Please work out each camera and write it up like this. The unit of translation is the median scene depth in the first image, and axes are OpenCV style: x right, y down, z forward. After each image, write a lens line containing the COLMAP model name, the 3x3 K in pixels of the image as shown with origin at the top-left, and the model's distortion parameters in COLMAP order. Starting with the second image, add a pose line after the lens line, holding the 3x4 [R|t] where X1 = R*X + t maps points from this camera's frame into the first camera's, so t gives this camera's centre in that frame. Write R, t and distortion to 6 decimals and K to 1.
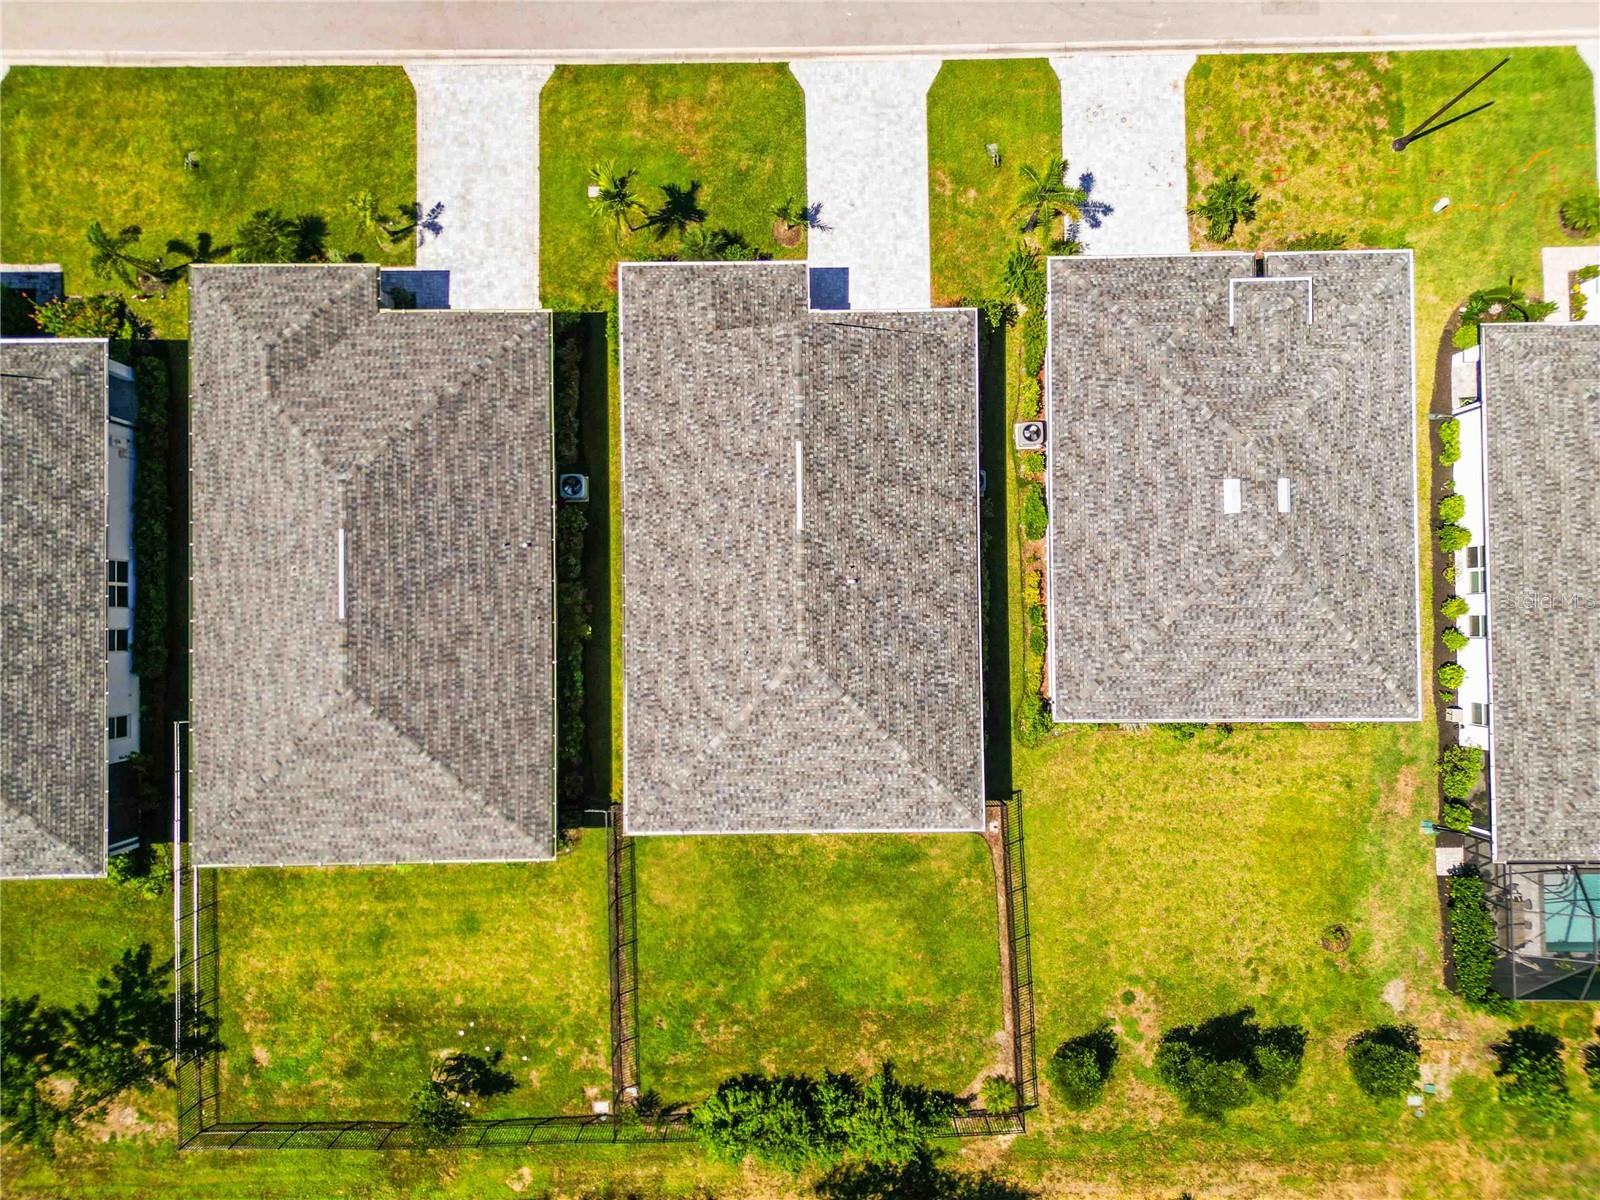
lens RADIAL K [[1119.6, 0, 790.2], [0, 1119.6, 598.6], [0, 0, 1]] dist [0.061771, -0.056747]
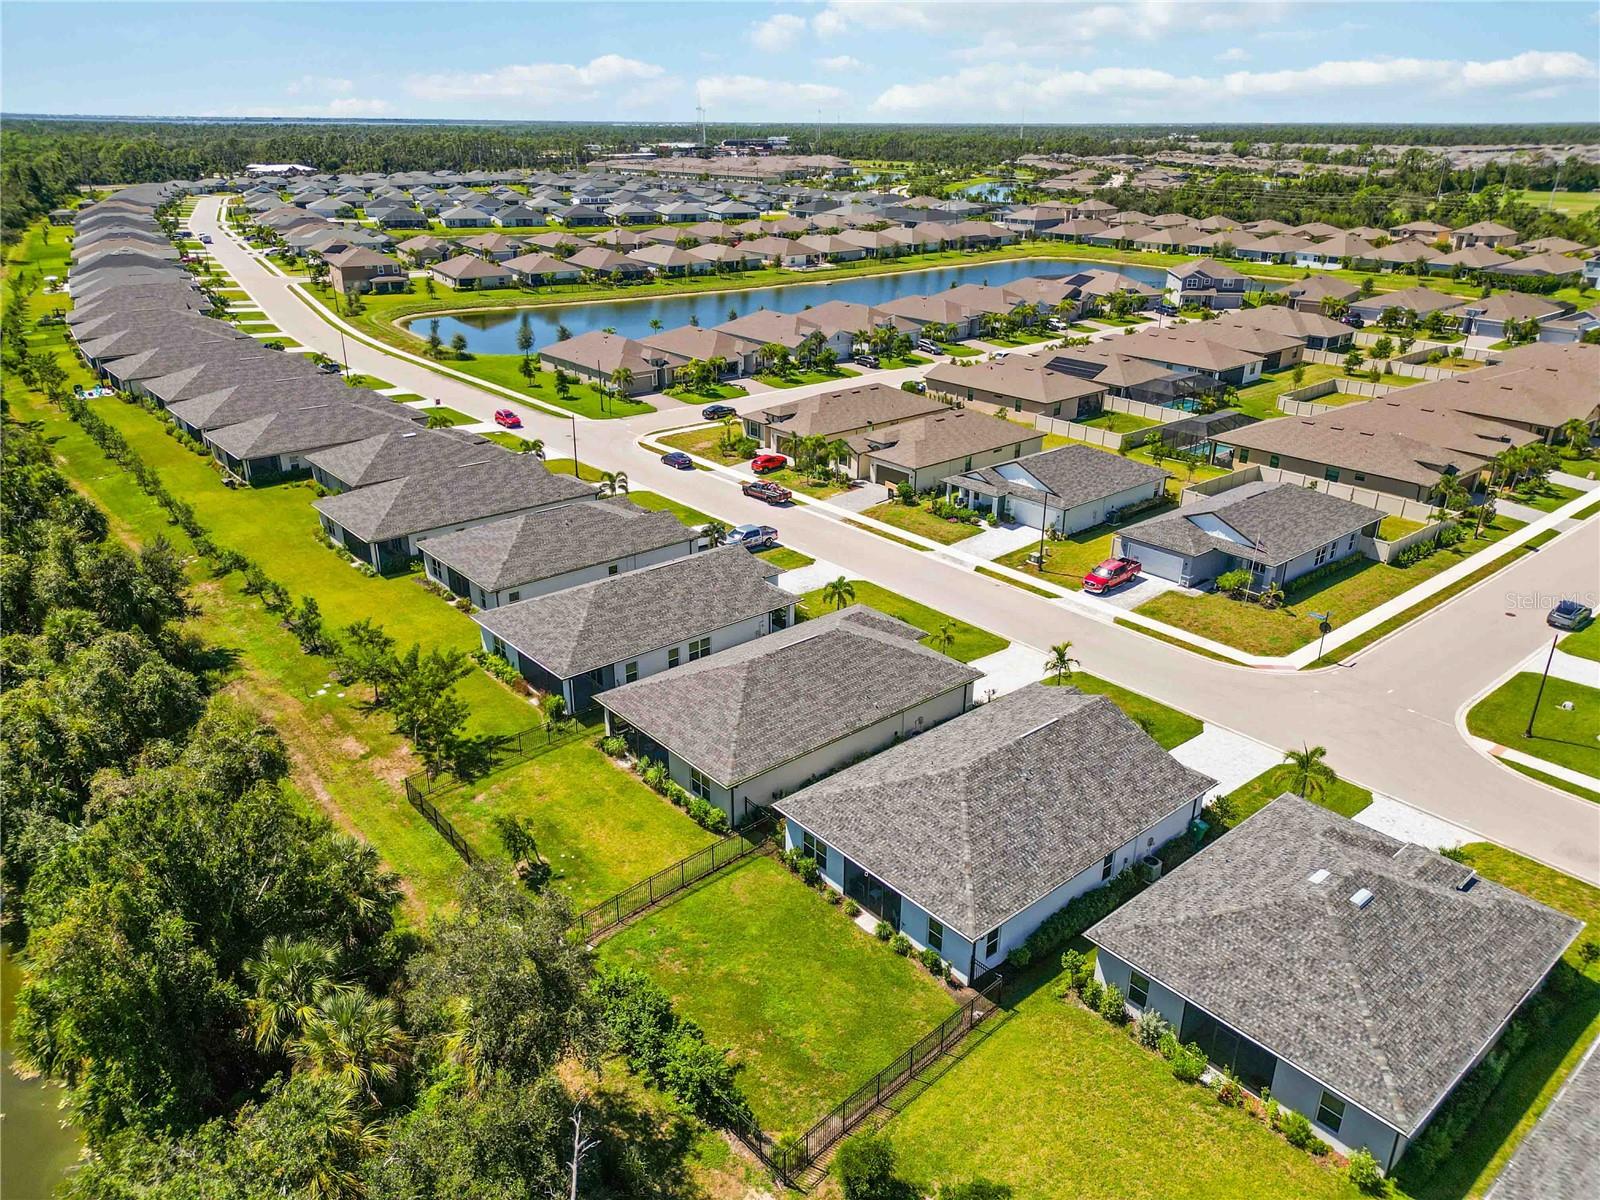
lens RADIAL K [[1119.6, 0, 792.4], [0, 1119.6, 599.1], [0, 0, 1]] dist [0.061771, -0.056747]
pose [[0.638187, 0.311056, -0.704245, 0.721232], [-0.769865, 0.263834, -0.581119, 0.881161], [0.005043, 0.913036, 0.407847, 0.208108]]
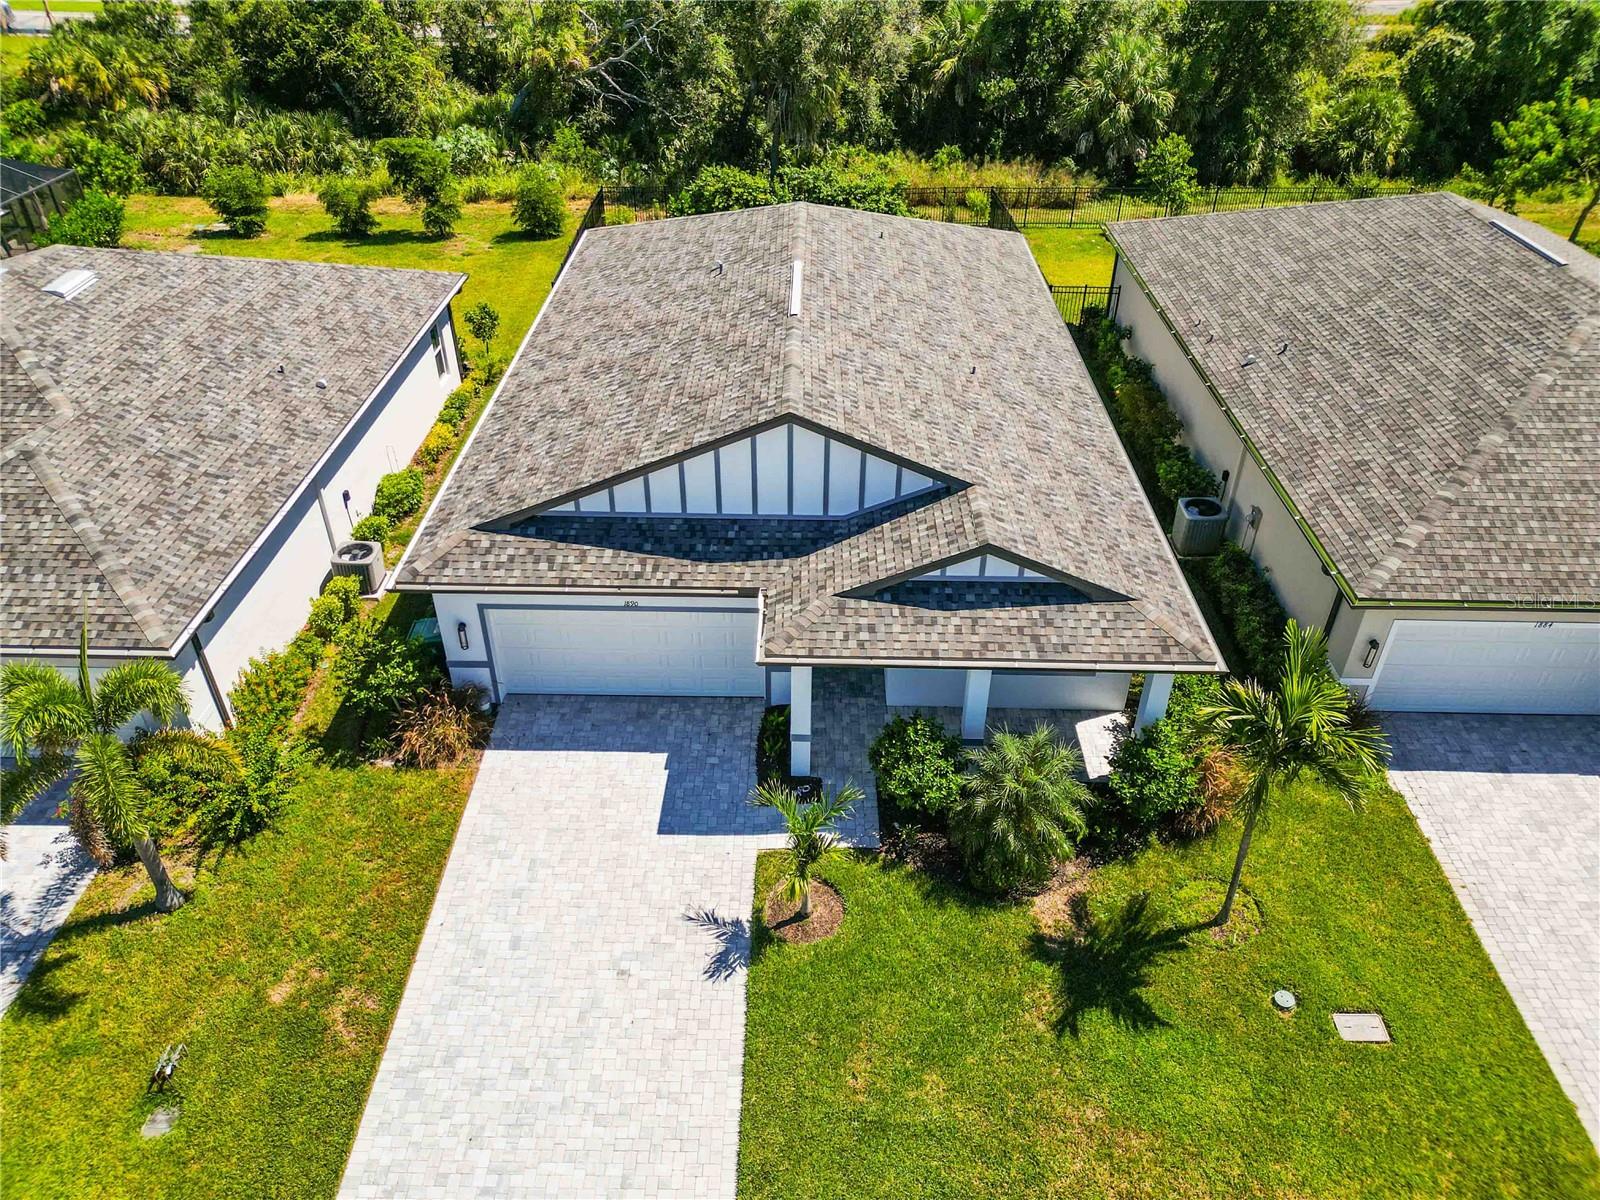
lens RADIAL K [[1119.6, 0, 794.9], [0, 1119.6, 598.7], [0, 0, 1]] dist [0.061771, -0.056747]
pose [[-0.999466, -0.014041, 0.029491, -0.009222], [0.032322, -0.555250, 0.831055, -0.607043], [0.004706, 0.831565, 0.555408, 0.732727]]
